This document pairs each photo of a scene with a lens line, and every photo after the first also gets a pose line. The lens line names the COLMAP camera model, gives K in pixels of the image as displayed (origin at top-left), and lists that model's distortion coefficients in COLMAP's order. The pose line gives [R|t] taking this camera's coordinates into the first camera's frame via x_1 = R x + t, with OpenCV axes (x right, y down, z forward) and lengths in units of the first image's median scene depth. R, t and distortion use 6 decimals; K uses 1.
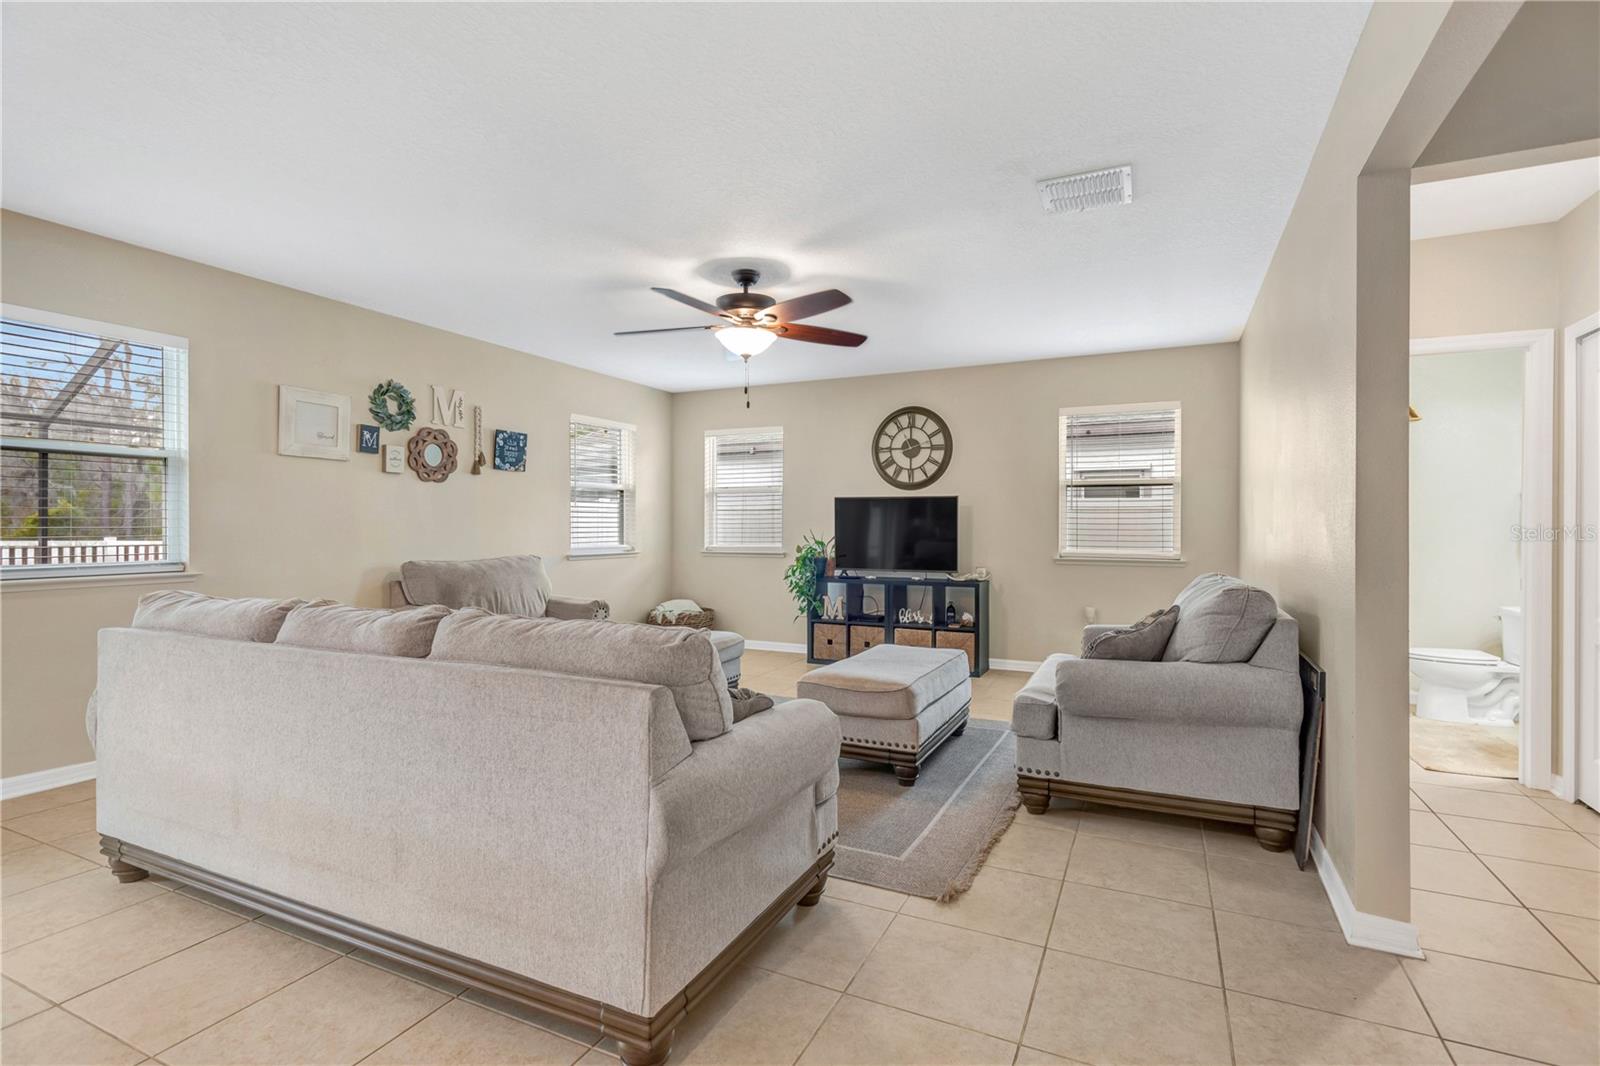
lens RADIAL K [[750.9, 0, 800.0], [0, 750.9, 533.0], [0, 0, 1]] dist [0.016906, -0.005939]
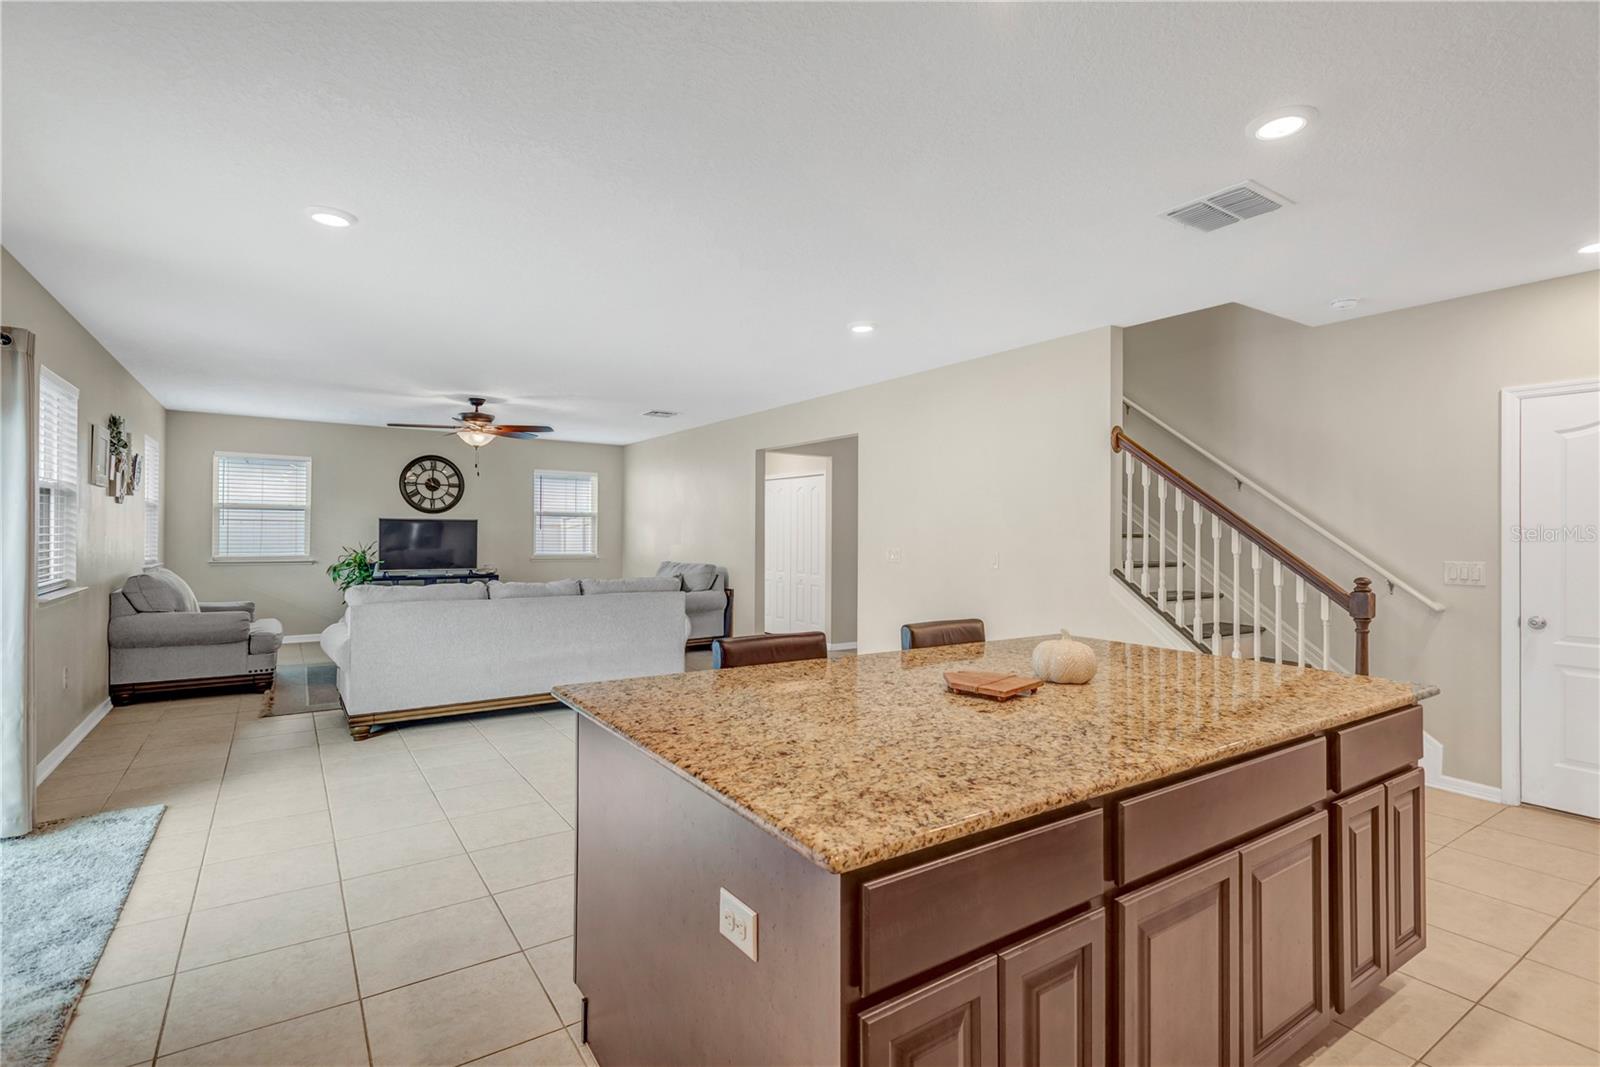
lens RADIAL K [[764.8, 0, 805.2], [0, 764.8, 524.0], [0, 0, 1]] dist [0.004957, 0.000068]
pose [[0.503755, 0.012504, 0.863756, -0.753770], [-0.002351, 0.999911, -0.013104, -0.020351], [-0.863843, 0.004571, 0.503740, -0.345259]]
